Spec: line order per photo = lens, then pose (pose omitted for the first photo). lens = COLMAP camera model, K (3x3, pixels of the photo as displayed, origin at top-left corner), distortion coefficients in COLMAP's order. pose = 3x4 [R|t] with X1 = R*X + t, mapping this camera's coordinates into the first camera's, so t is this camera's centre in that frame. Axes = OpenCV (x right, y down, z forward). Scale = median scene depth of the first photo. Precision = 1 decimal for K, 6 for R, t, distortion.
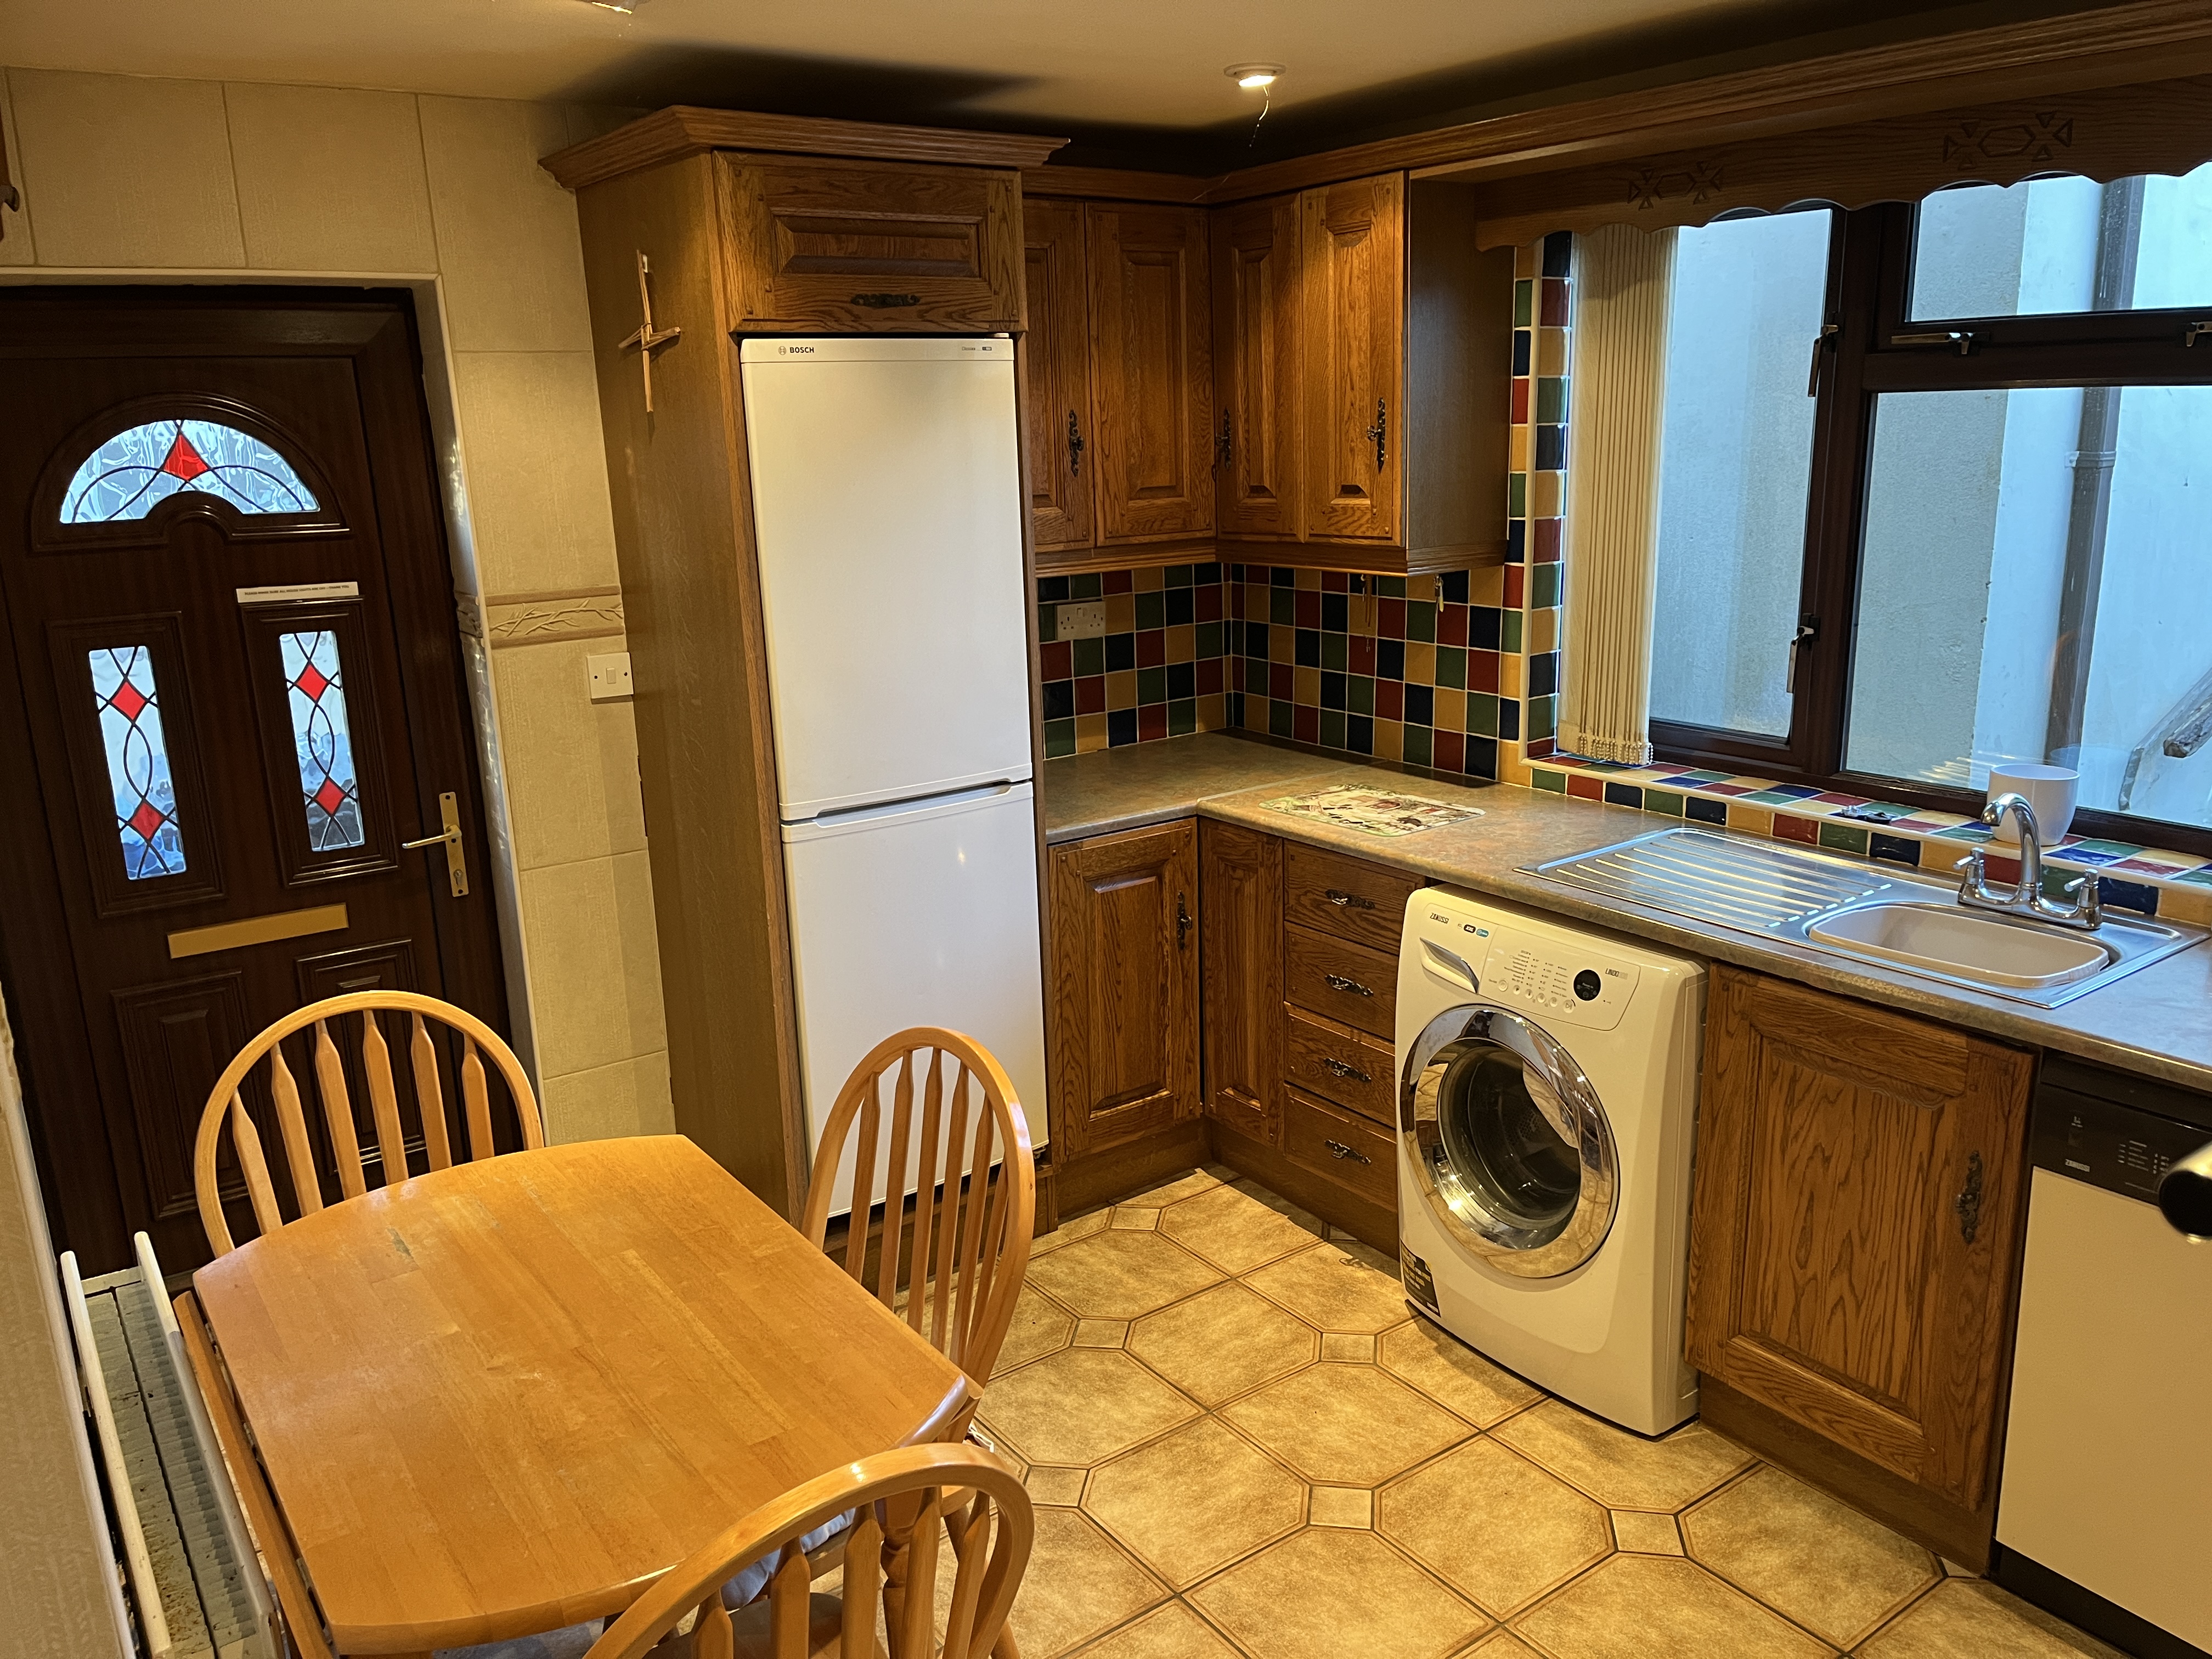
lens RADIAL K [[1662.9, 0, 1113.1], [0, 1662.9, 834.6], [0, 0, 1]] dist [-0.004942, -0.001709]
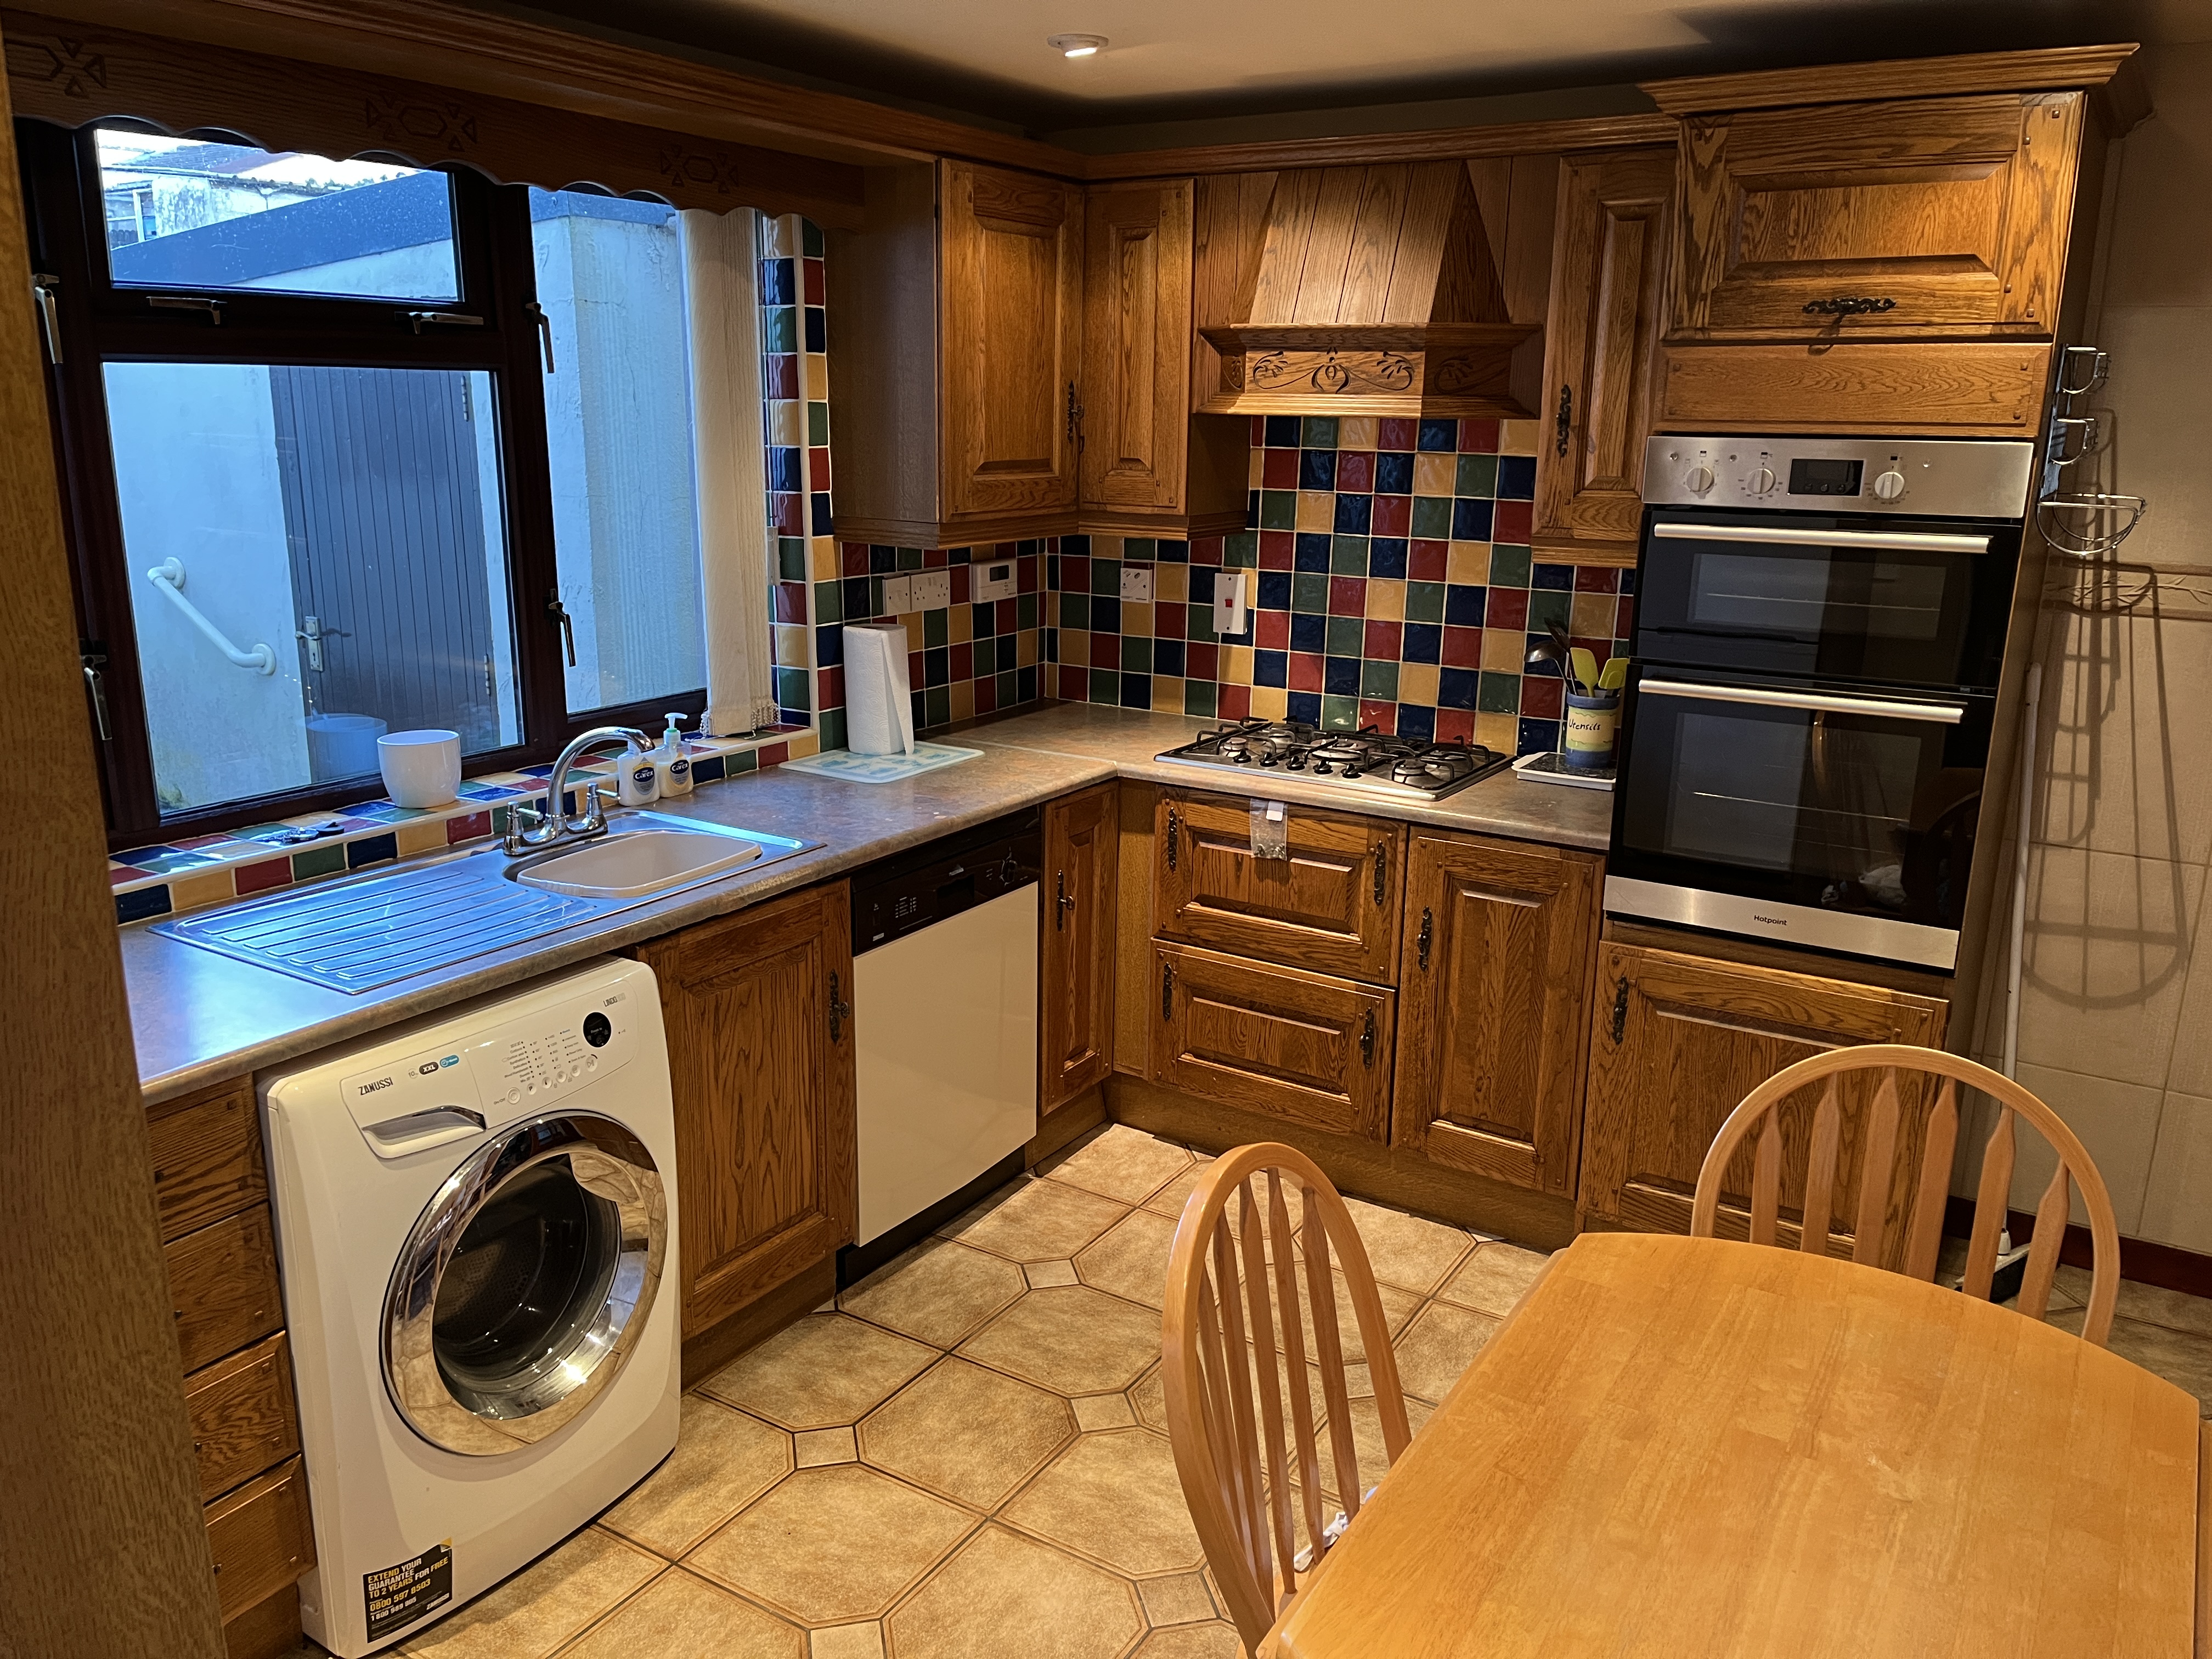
lens RADIAL K [[1662.9, 0, 1111.9], [0, 1662.9, 829.5], [0, 0, 1]] dist [-0.004942, -0.001709]
pose [[-0.393386, -0.202967, 0.896689, -0.573452], [0.219254, 0.926474, 0.305898, -0.211153], [-0.892846, 0.316939, -0.319961, 0.971858]]
